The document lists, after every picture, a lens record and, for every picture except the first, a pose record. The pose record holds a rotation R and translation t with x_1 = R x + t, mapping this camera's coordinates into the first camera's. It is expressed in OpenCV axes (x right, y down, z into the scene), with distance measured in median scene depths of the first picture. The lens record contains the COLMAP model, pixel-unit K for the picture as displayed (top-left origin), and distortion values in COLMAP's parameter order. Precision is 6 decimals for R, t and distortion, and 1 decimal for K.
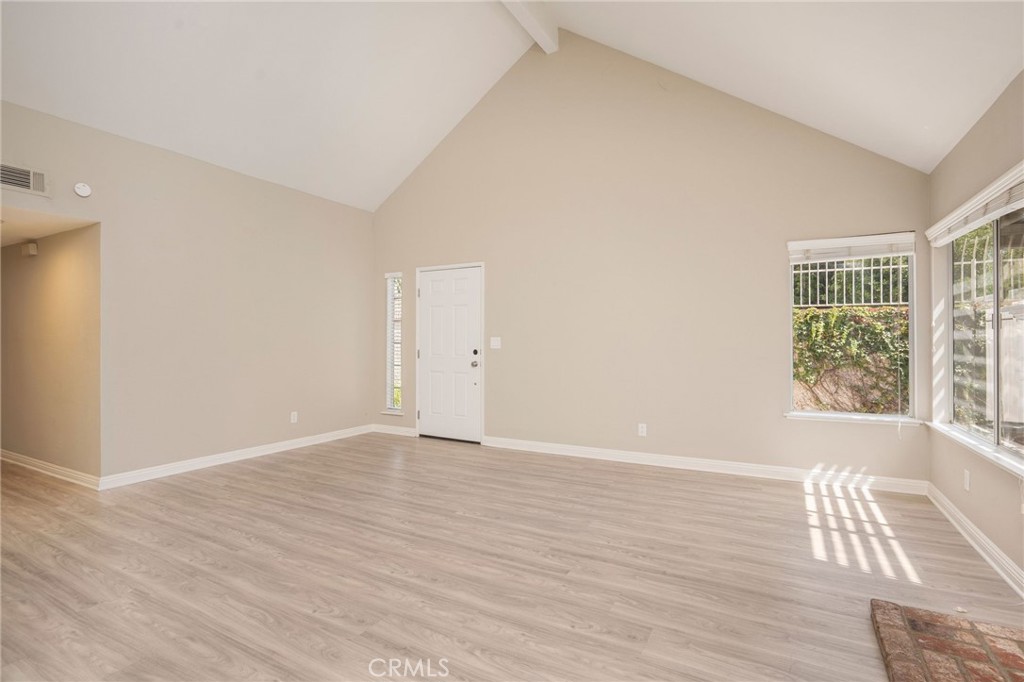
lens RADIAL K [[482.9, 0, 528.9], [0, 482.9, 344.1], [0, 0, 1]] dist [0.000193, 0.000660]
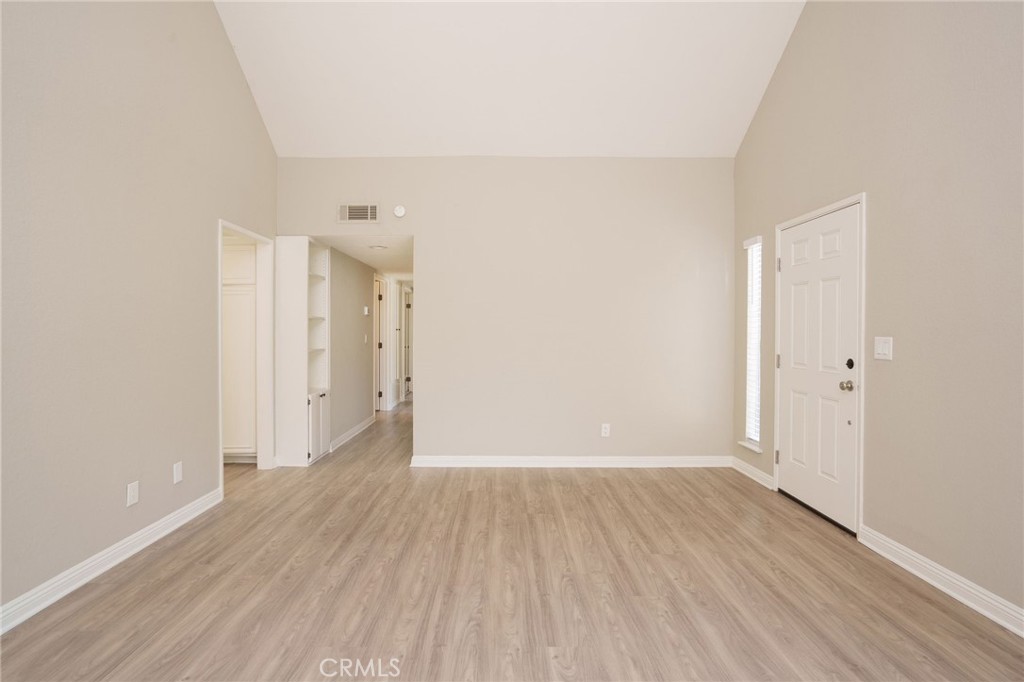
lens RADIAL K [[522.9, 0, 512.0], [0, 522.9, 341.0], [0, 0, 1]] dist [-0.024577, 0.001052]
pose [[0.476357, 0.015126, -0.879122, 0.306750], [-0.009151, 0.999883, 0.012245, -0.017461], [0.879204, 0.002212, 0.476440, 0.566788]]
